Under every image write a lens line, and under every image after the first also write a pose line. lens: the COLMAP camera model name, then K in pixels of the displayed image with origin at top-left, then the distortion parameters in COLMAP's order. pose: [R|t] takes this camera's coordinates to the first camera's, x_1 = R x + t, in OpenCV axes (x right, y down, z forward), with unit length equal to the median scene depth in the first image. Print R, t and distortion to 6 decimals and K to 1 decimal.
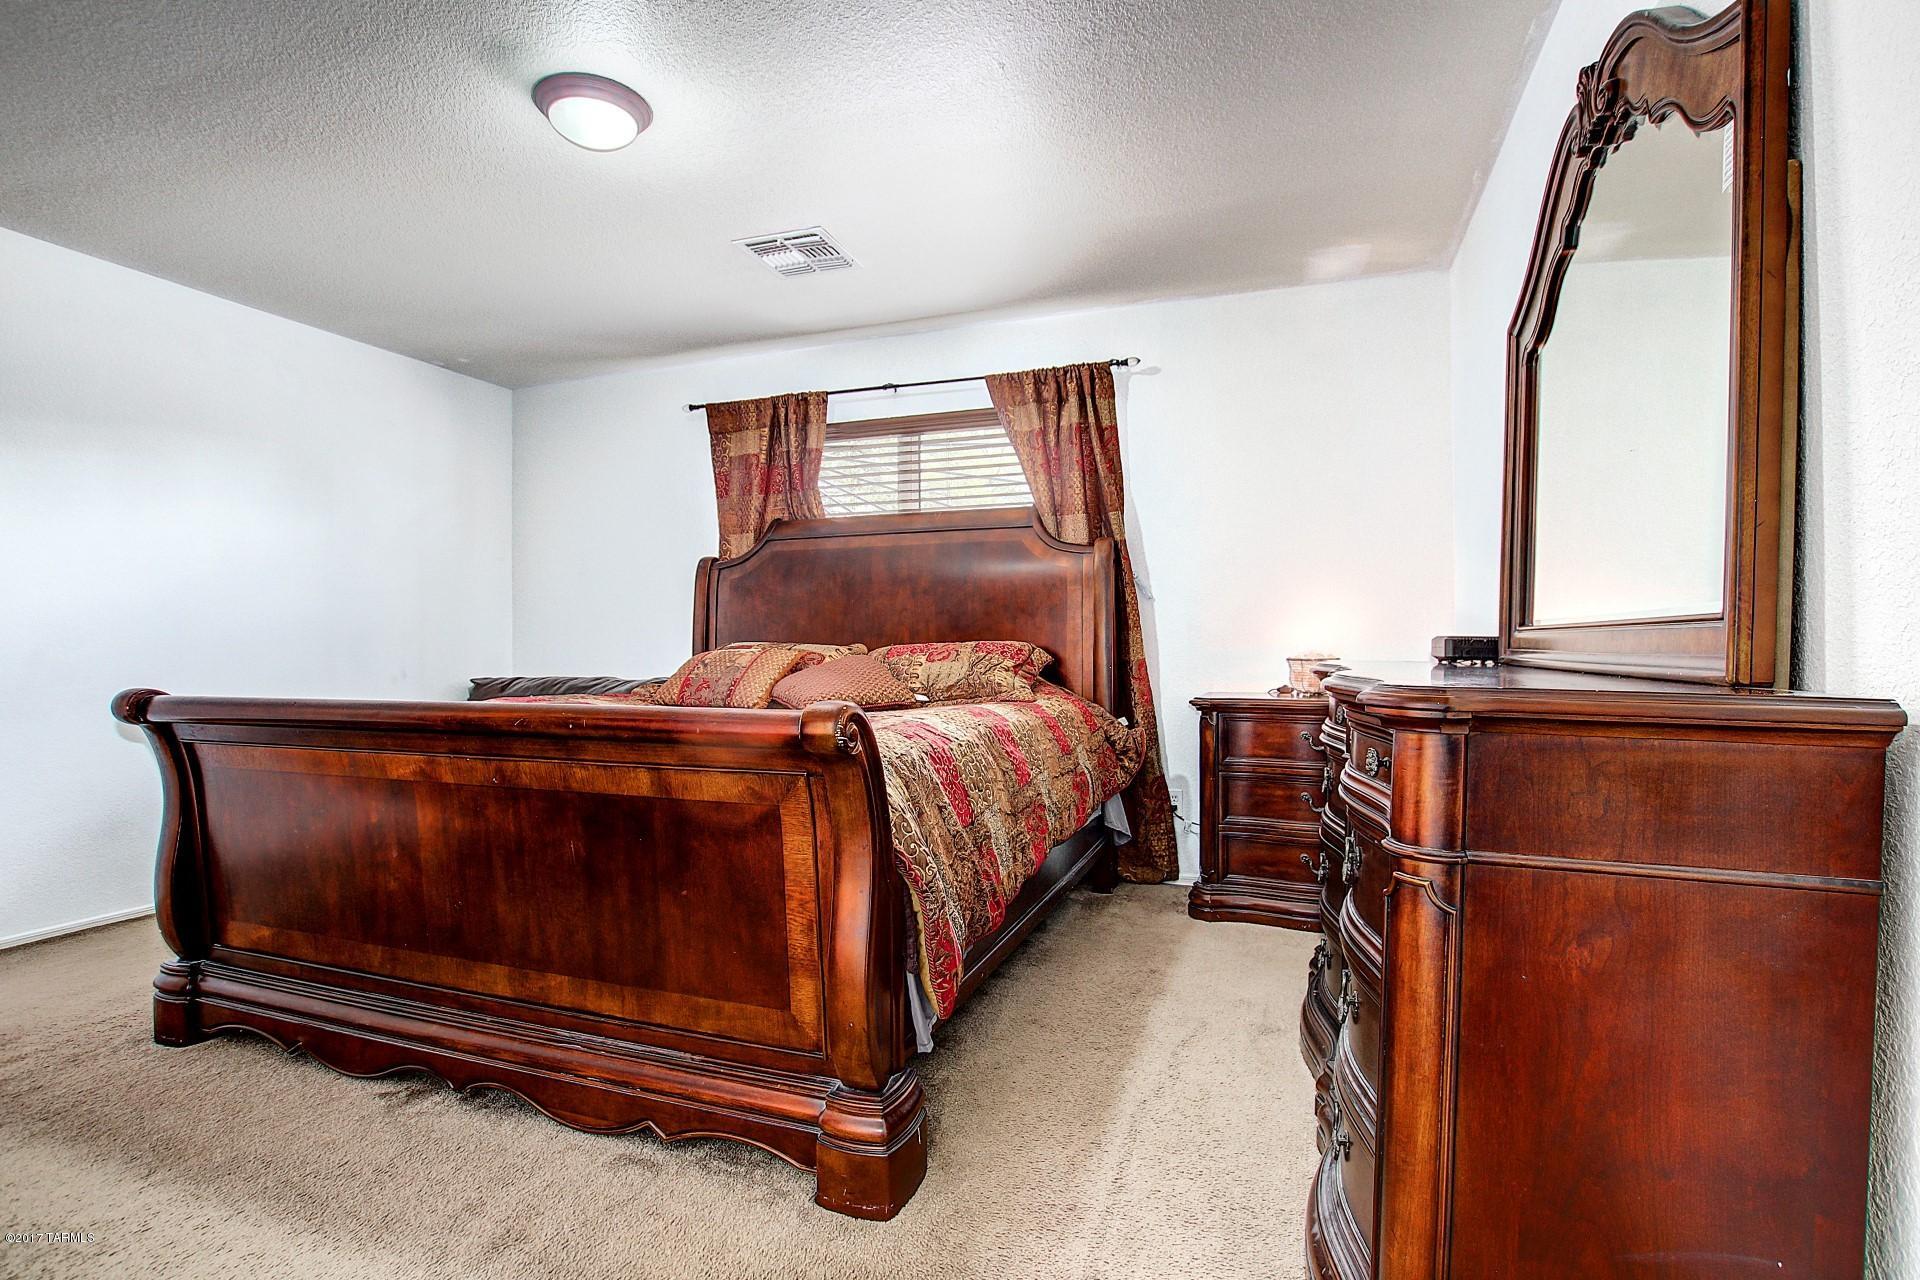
lens RADIAL K [[904.3, 0, 970.0], [0, 904.3, 650.8], [0, 0, 1]] dist [-0.031972, 0.000946]
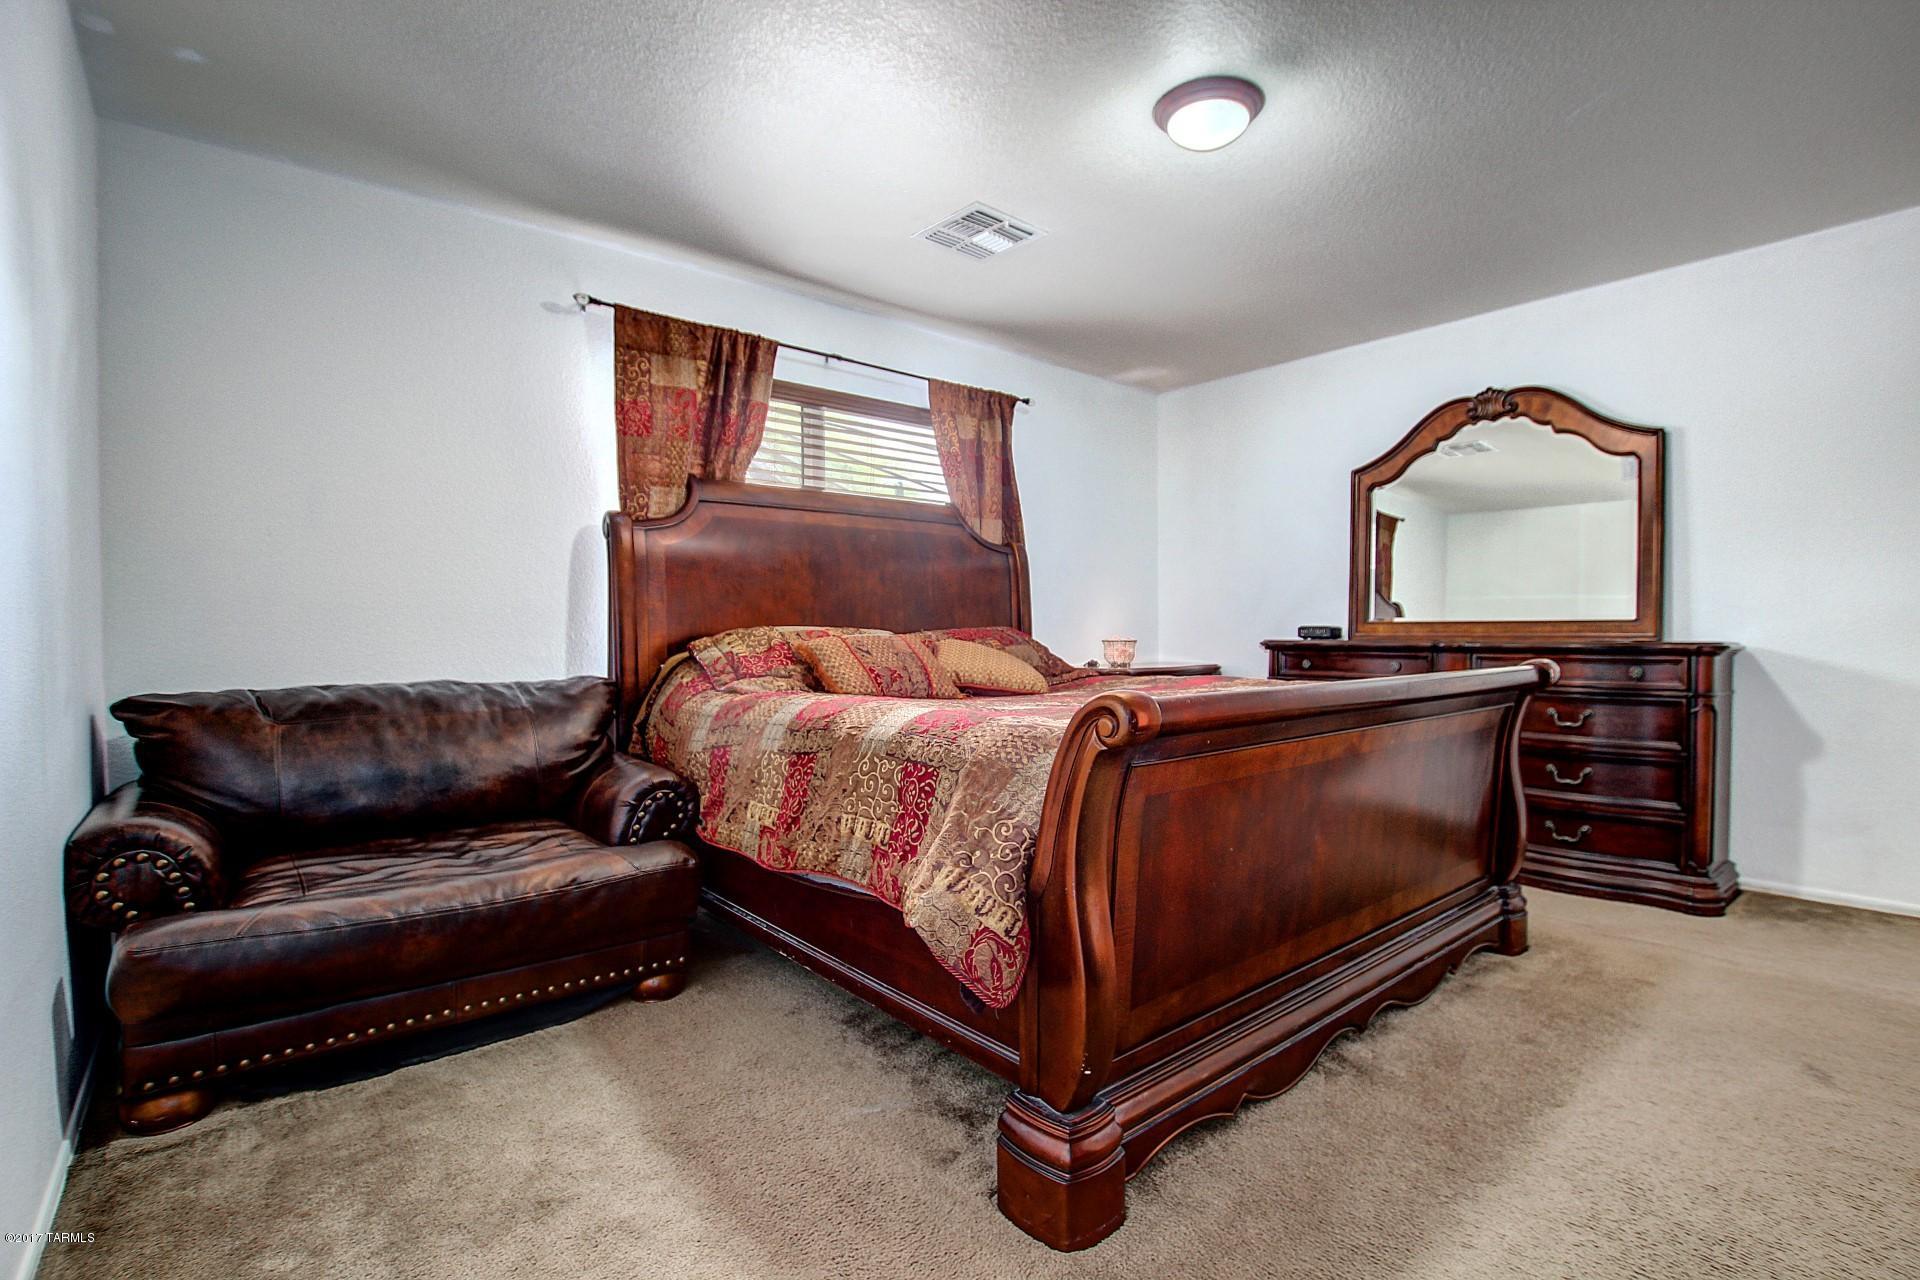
lens RADIAL K [[890.4, 0, 968.9], [0, 890.4, 644.8], [0, 0, 1]] dist [-0.026049, 0.000924]
pose [[0.500406, -0.013294, 0.865689, -0.817477], [0.005605, 0.999911, 0.012115, -0.001294], [-0.865773, -0.001211, 0.500435, 0.404043]]
